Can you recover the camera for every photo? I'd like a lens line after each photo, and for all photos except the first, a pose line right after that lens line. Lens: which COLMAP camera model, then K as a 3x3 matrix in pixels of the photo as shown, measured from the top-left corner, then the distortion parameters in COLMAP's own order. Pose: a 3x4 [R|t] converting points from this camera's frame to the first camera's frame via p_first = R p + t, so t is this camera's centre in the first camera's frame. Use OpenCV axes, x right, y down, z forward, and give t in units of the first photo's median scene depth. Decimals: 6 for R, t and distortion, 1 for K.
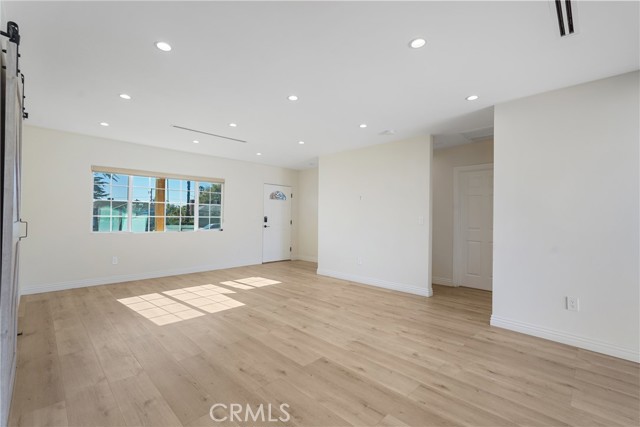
lens RADIAL K [[282.5, 0, 316.5], [0, 282.5, 214.5], [0, 0, 1]] dist [-0.012745, 0.006432]
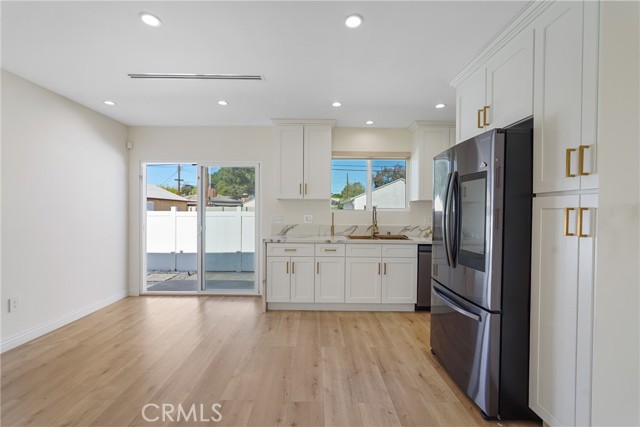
lens RADIAL K [[282.5, 0, 316.1], [0, 282.5, 214.2], [0, 0, 1]] dist [-0.012745, 0.006432]
pose [[-0.710723, -0.026867, 0.702959, -0.397641], [-0.025376, 0.999599, 0.012547, -0.022326], [-0.703014, -0.008921, -0.711120, 0.789147]]
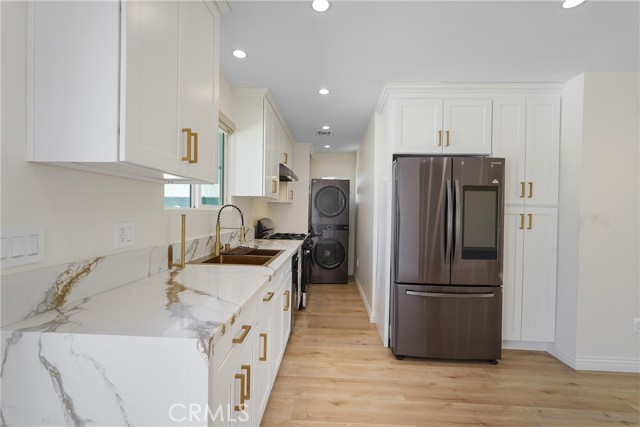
lens RADIAL K [[282.5, 0, 316.2], [0, 282.5, 214.5], [0, 0, 1]] dist [-0.012745, 0.006432]
pose [[-0.738340, -0.019953, -0.674133, 0.589009], [-0.020441, 0.999765, -0.007204, -0.016638], [0.674118, 0.008461, -0.738575, 0.410345]]
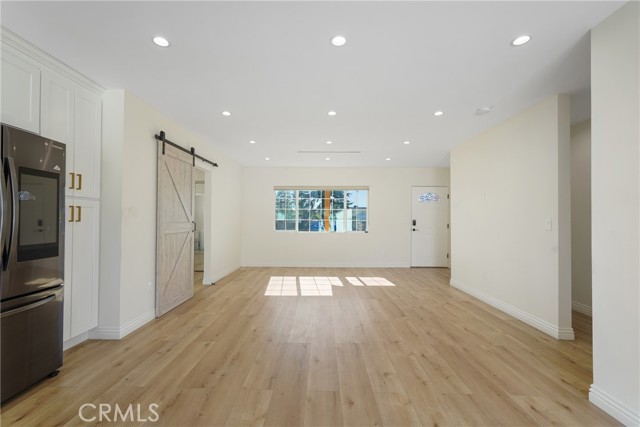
lens RADIAL K [[282.5, 0, 315.8], [0, 282.5, 214.5], [0, 0, 1]] dist [-0.012745, 0.006432]
pose [[0.693107, -0.017642, -0.720619, 0.631191], [0.008776, 0.999833, -0.016036, 0.005272], [0.720781, 0.004790, 0.693146, 0.166233]]
